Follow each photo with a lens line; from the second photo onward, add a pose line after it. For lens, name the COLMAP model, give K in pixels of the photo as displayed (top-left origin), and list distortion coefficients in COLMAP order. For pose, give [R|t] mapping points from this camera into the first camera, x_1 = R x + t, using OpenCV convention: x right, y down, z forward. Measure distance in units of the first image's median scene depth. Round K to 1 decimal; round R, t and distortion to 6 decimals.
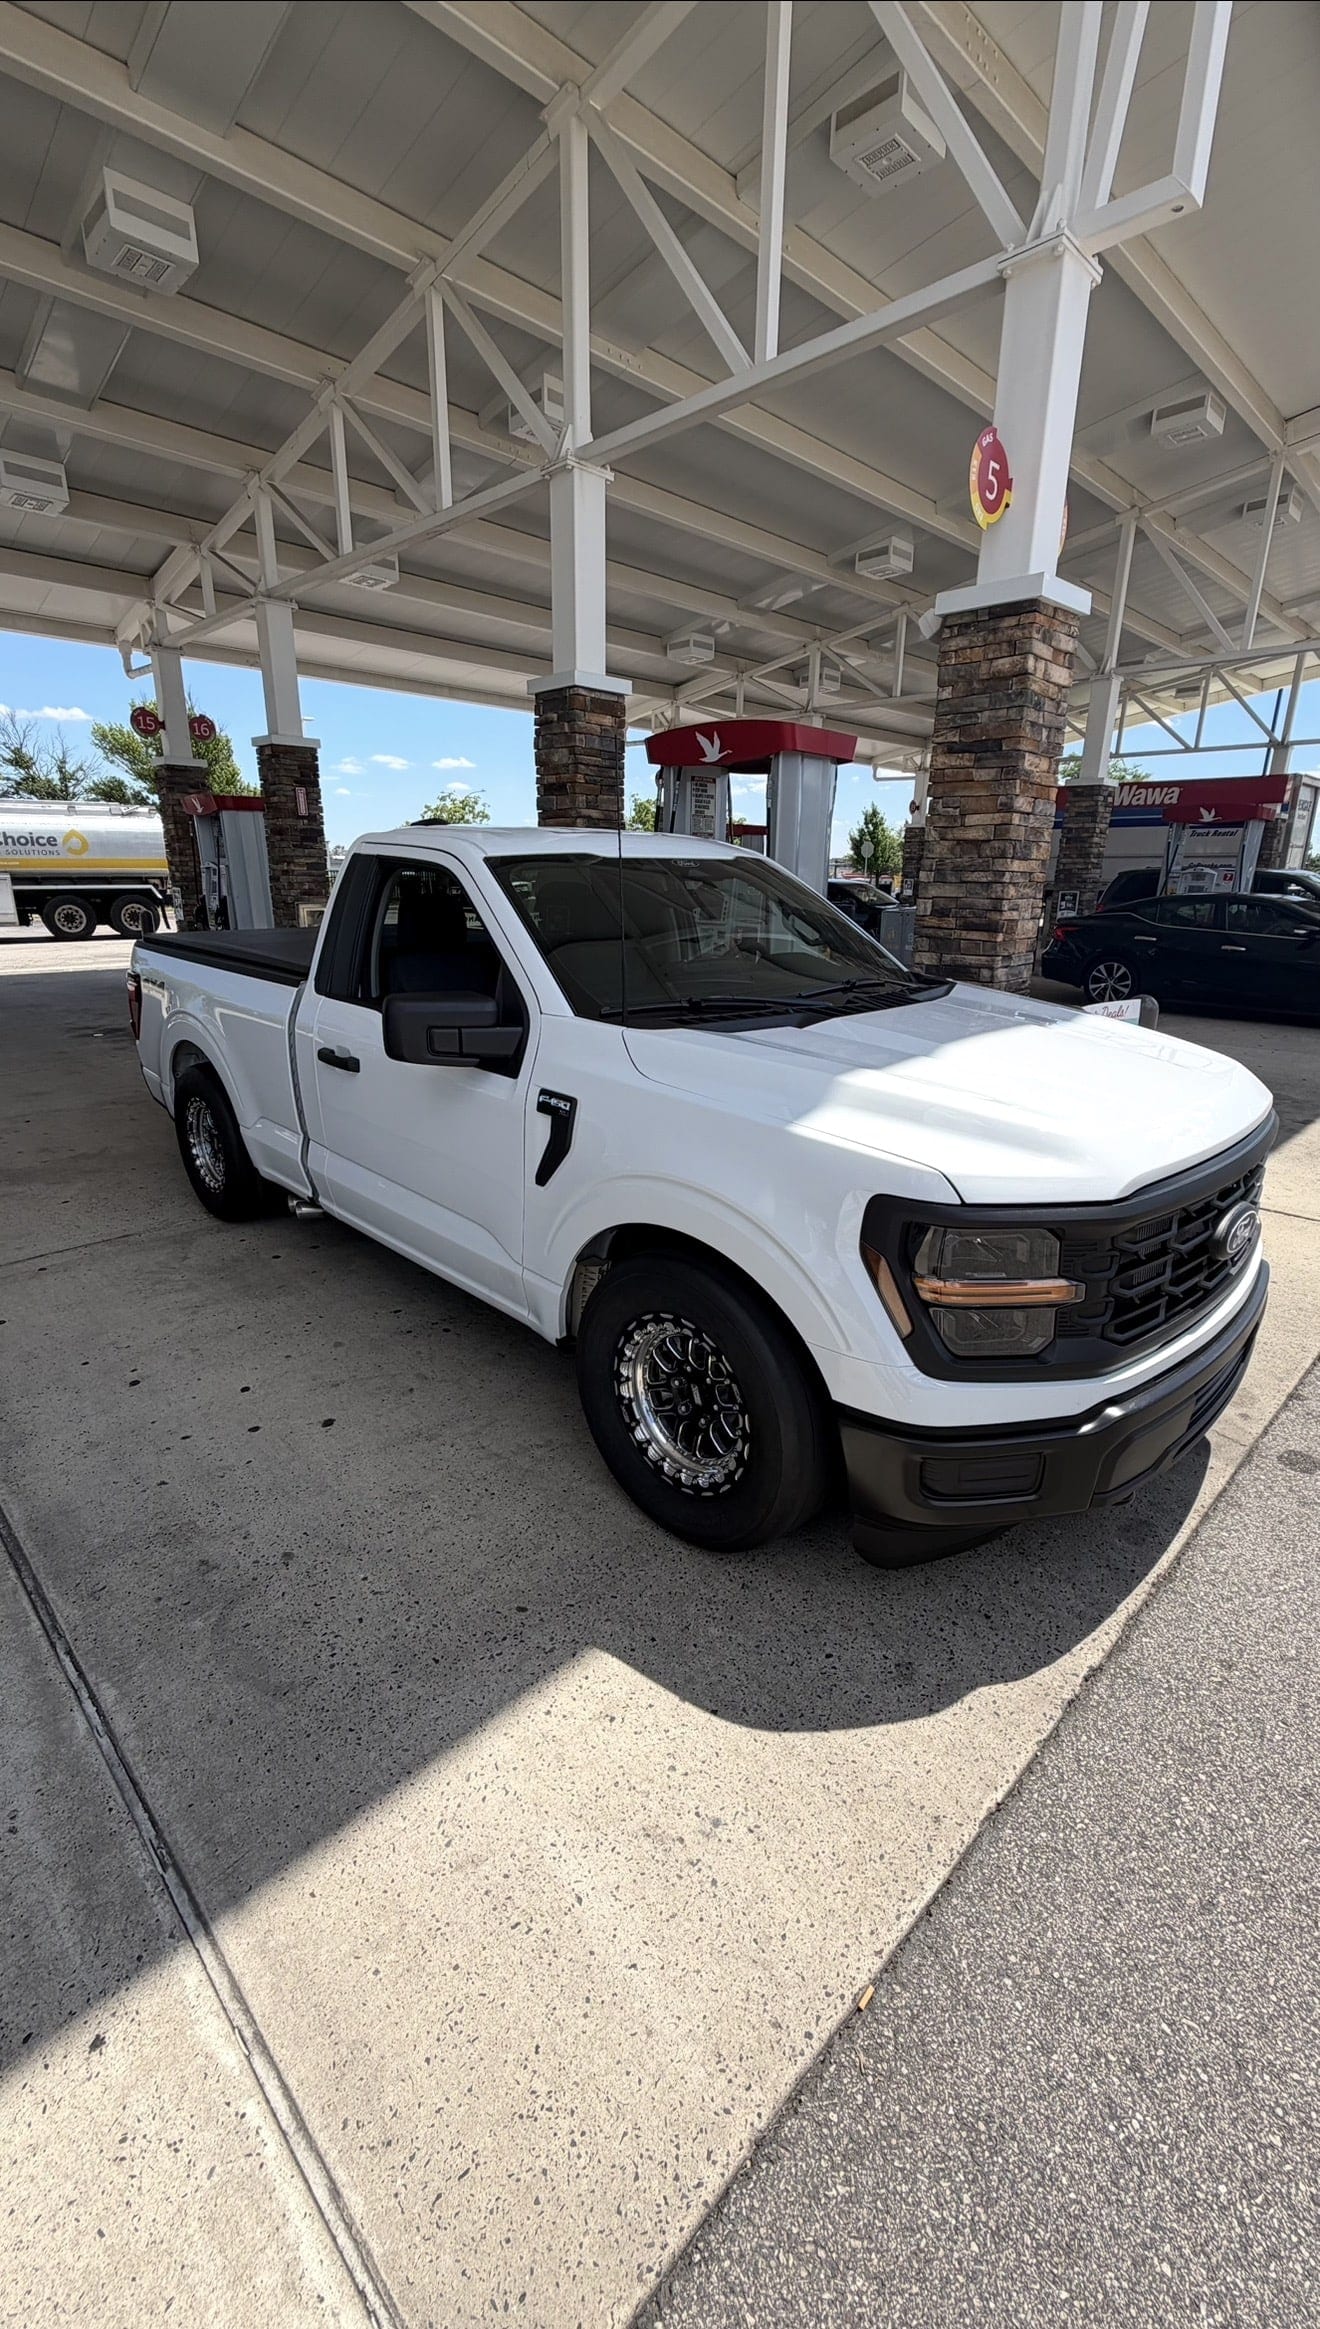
lens RADIAL K [[931.8, 0, 662.6], [0, 931.8, 1167.4], [0, 0, 1]] dist [0.000221, 0.000068]
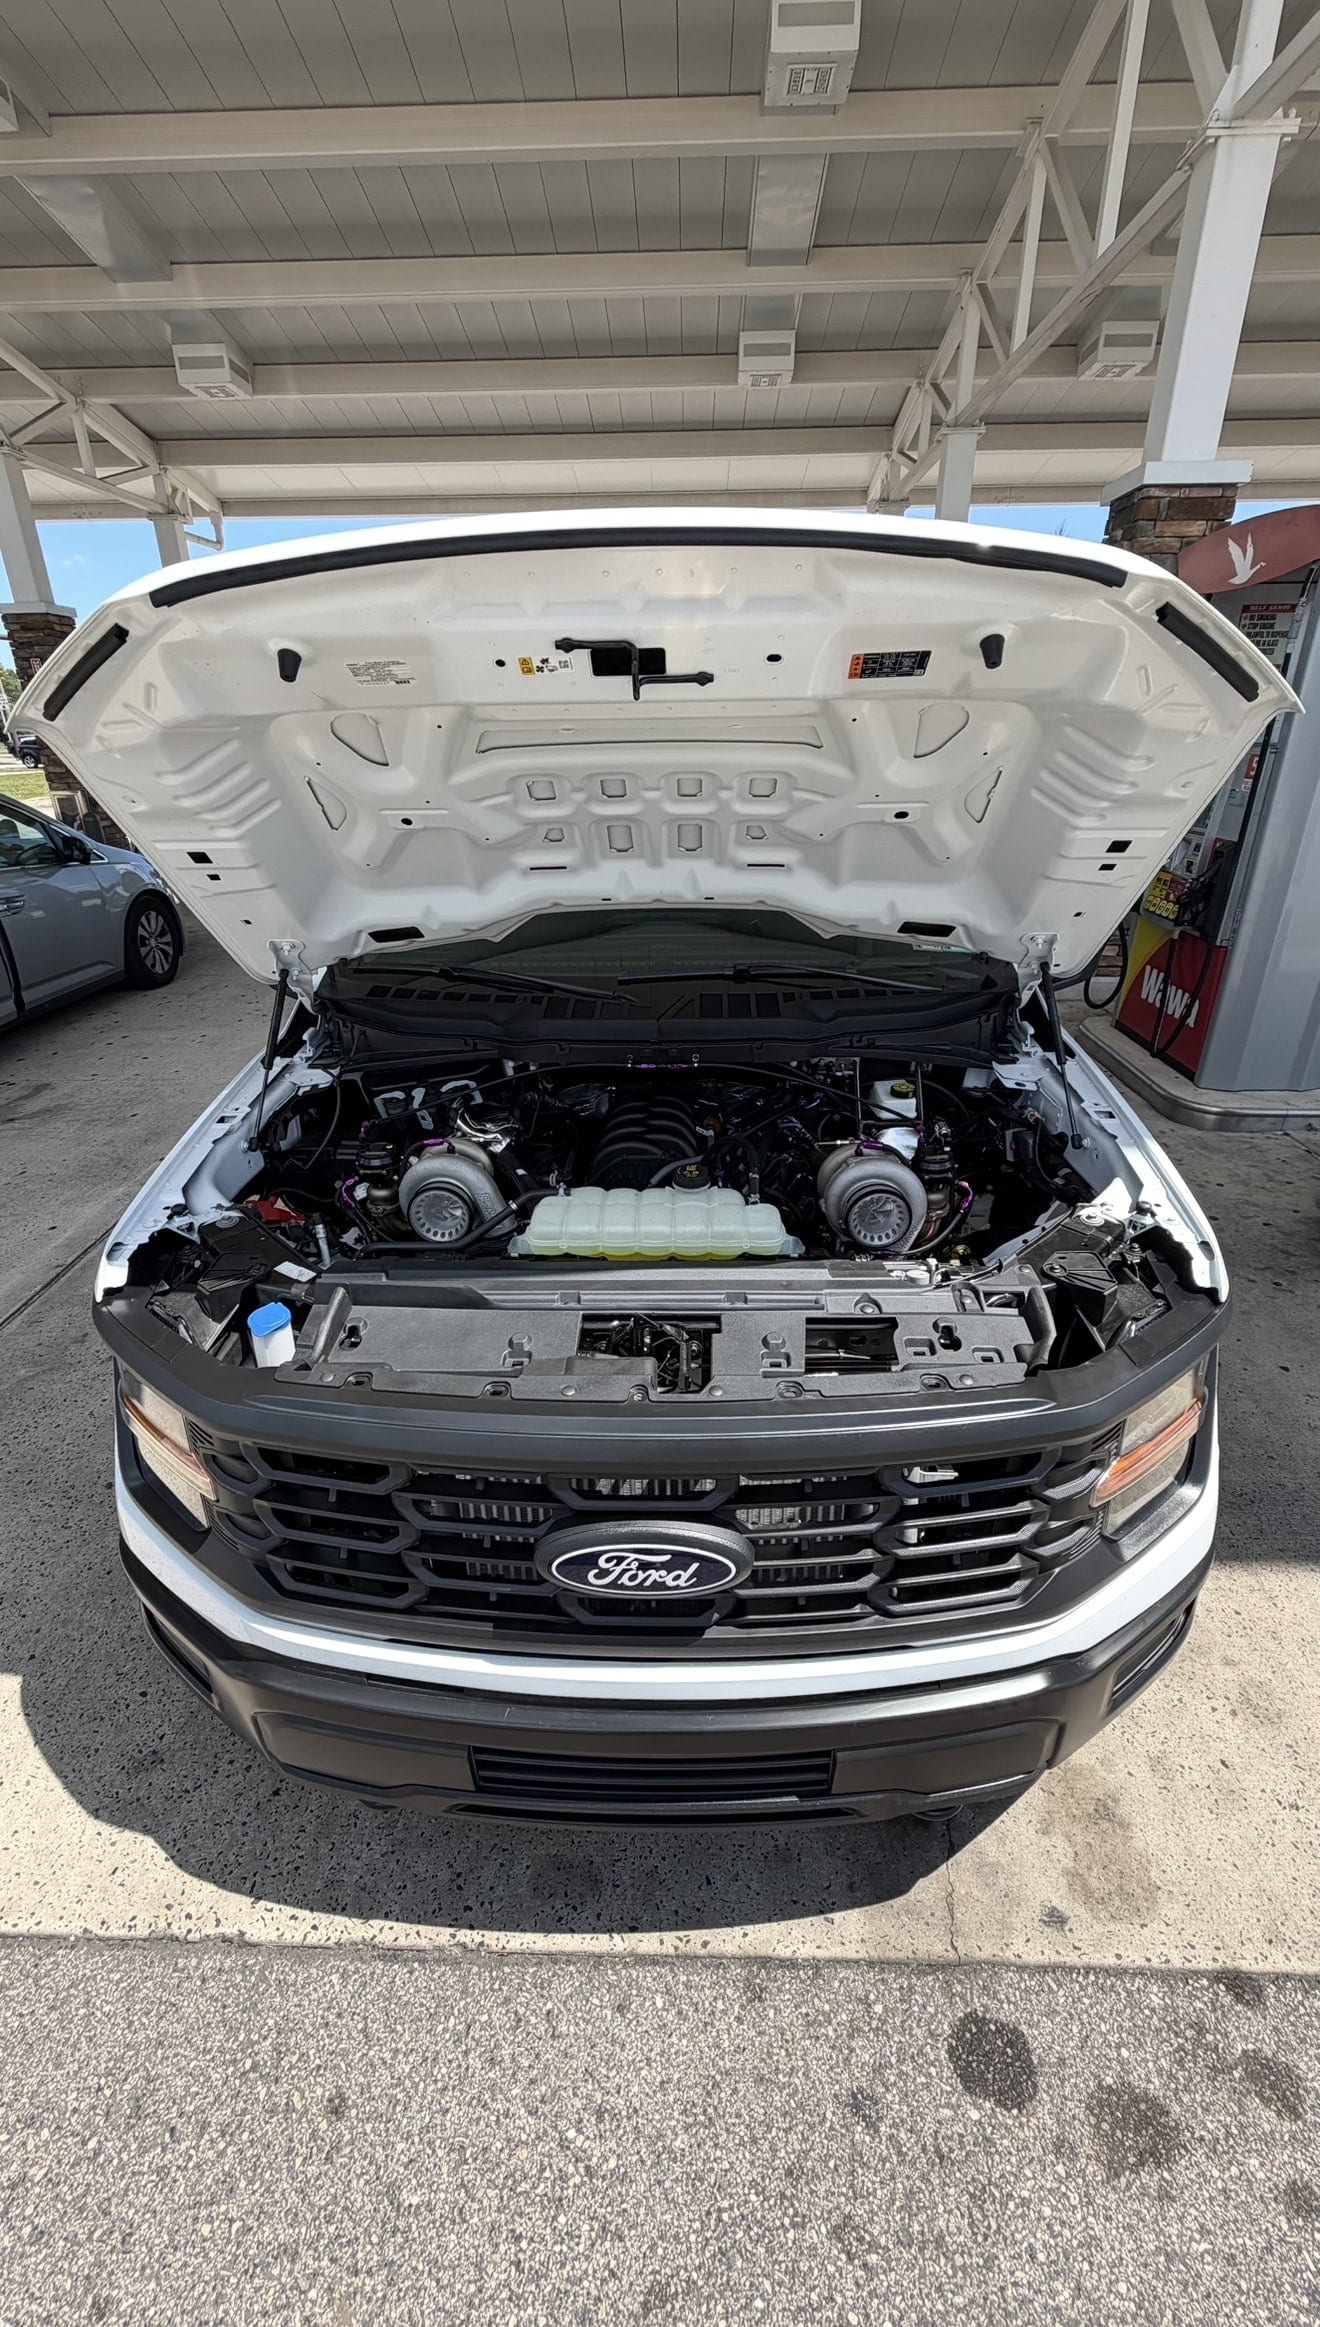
lens RADIAL K [[931.0, 0, 659.0], [0, 931.0, 1162.3], [0, 0, 1]] dist [0.000221, 0.000068]
pose [[0.689350, 0.291708, -0.663101, 0.824507], [-0.200367, 0.956411, 0.212440, -0.243066], [0.696168, -0.013582, 0.717750, 0.566660]]
